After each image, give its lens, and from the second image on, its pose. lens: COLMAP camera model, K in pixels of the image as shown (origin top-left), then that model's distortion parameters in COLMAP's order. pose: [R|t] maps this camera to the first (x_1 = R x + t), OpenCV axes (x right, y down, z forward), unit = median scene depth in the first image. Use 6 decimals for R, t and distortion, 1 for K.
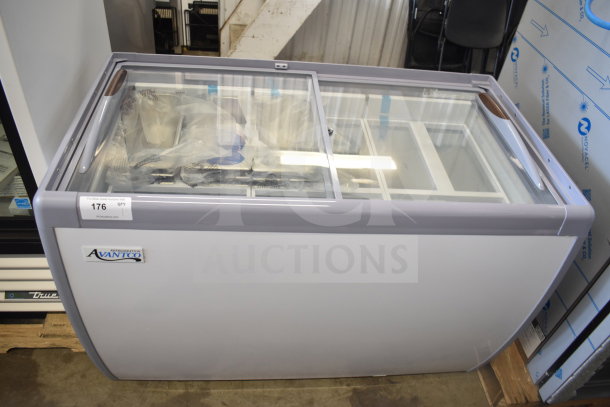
lens RADIAL K [[468.1, 0, 305.5], [0, 468.1, 202.2], [0, 0, 1]] dist [-0.079862, 0.014882]
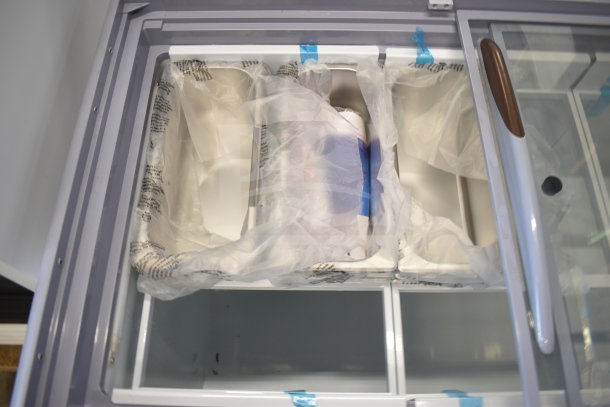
lens RADIAL K [[468.1, 0, 306.2], [0, 468.1, 204.8], [0, 0, 1]] dist [-0.079862, 0.014882]
pose [[0.990981, 0.033002, -0.129875, -0.130474], [0.018115, 0.927309, 0.373858, -0.289272], [0.132772, -0.372839, 0.918348, 0.449840]]
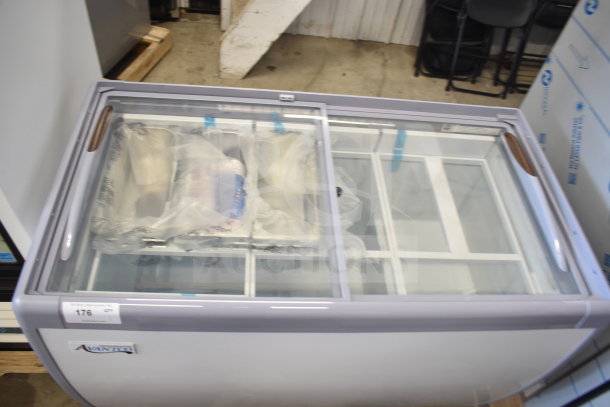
lens RADIAL K [[468.1, 0, 305.3], [0, 468.1, 204.4], [0, 0, 1]] dist [-0.079862, 0.014882]
pose [[0.999417, 0.034101, 0.001515, -0.011593], [-0.033943, 0.988143, 0.149737, -0.233743], [0.003610, -0.149701, 0.988725, 0.089197]]
